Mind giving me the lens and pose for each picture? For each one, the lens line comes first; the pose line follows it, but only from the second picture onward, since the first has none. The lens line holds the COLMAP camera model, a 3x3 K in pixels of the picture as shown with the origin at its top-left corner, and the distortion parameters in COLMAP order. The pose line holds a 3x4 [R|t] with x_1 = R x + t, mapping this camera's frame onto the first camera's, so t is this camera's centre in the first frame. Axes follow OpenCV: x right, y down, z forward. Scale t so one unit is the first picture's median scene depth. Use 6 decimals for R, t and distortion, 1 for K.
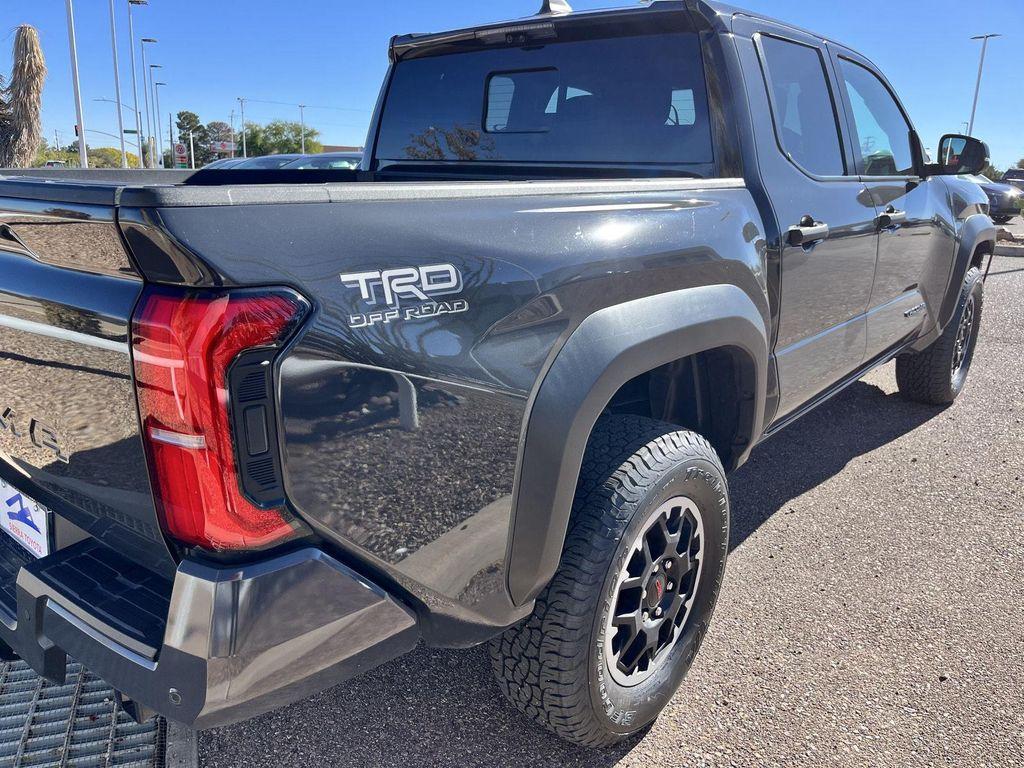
lens RADIAL K [[826.3, 0, 505.5], [0, 826.3, 398.1], [0, 0, 1]] dist [0.081153, -0.145486]
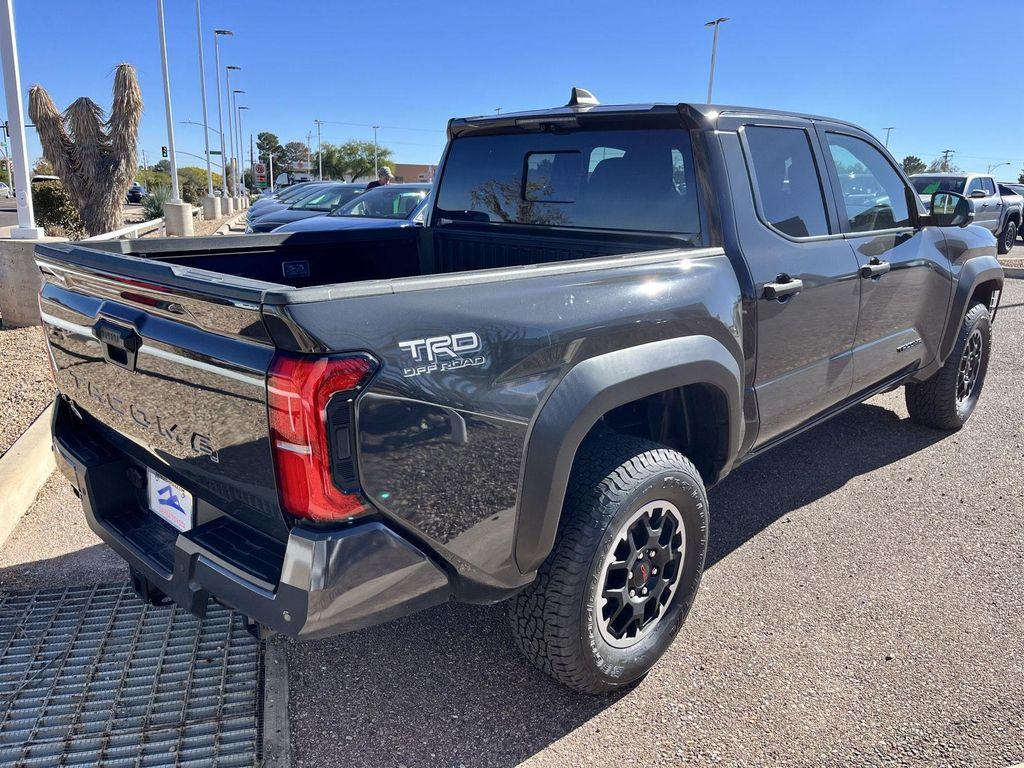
lens RADIAL K [[826.3, 0, 505.5], [0, 826.3, 398.1], [0, 0, 1]] dist [0.081153, -0.145486]
pose [[0.996803, 0.014409, -0.078591, 0.068653], [-0.015722, 0.999746, -0.016118, -0.014240], [0.078338, 0.017302, 0.996777, -0.290986]]
